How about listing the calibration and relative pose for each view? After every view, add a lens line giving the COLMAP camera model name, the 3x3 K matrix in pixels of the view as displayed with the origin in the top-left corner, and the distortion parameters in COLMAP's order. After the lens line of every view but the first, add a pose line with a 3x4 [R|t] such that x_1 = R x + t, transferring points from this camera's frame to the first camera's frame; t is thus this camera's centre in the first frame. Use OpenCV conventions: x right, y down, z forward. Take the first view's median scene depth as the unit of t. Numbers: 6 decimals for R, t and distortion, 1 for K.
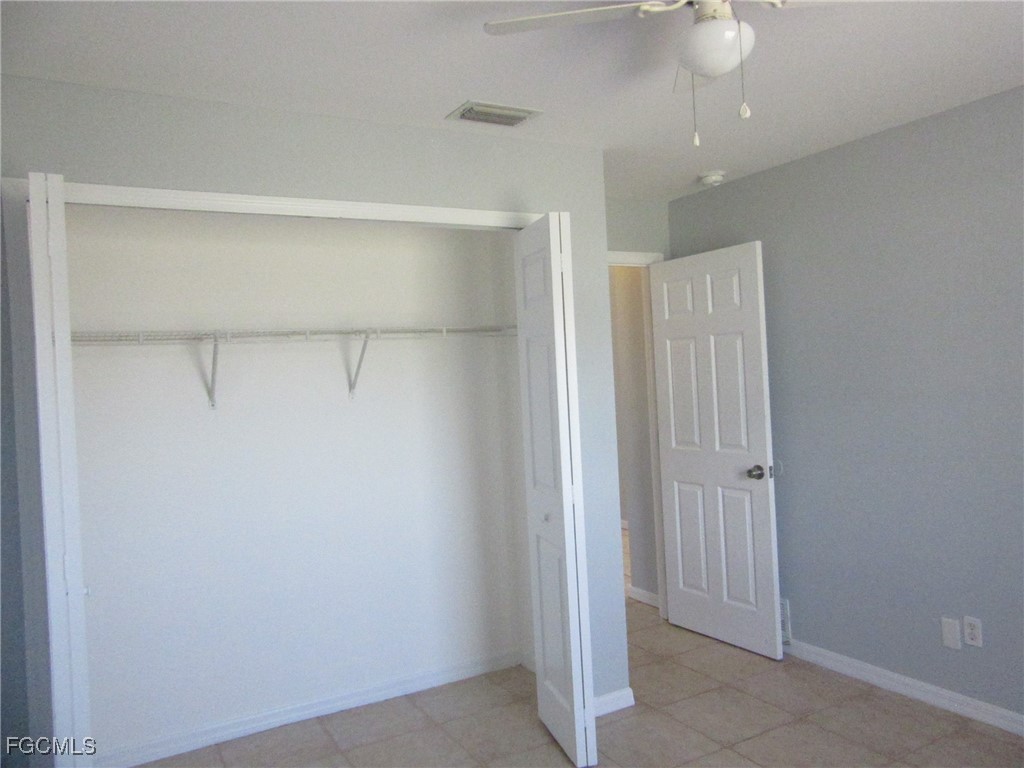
lens RADIAL K [[751.3, 0, 512.0], [0, 751.3, 384.0], [0, 0, 1]] dist [-0.032529, 0.005820]
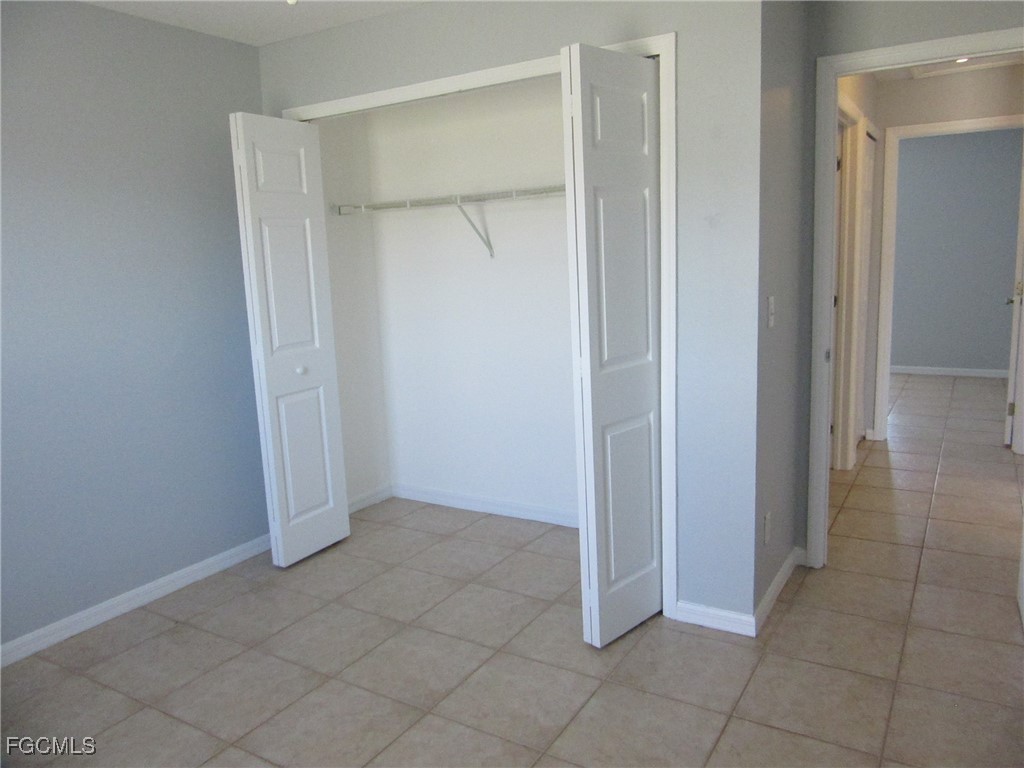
lens RADIAL K [[751.3, 0, 512.0], [0, 751.3, 384.0], [0, 0, 1]] dist [-0.032529, 0.005820]
pose [[0.485801, 0.181027, -0.855118, 0.746376], [0.013047, 0.976707, 0.214179, -0.029613], [0.873972, -0.115205, 0.472123, 0.435412]]
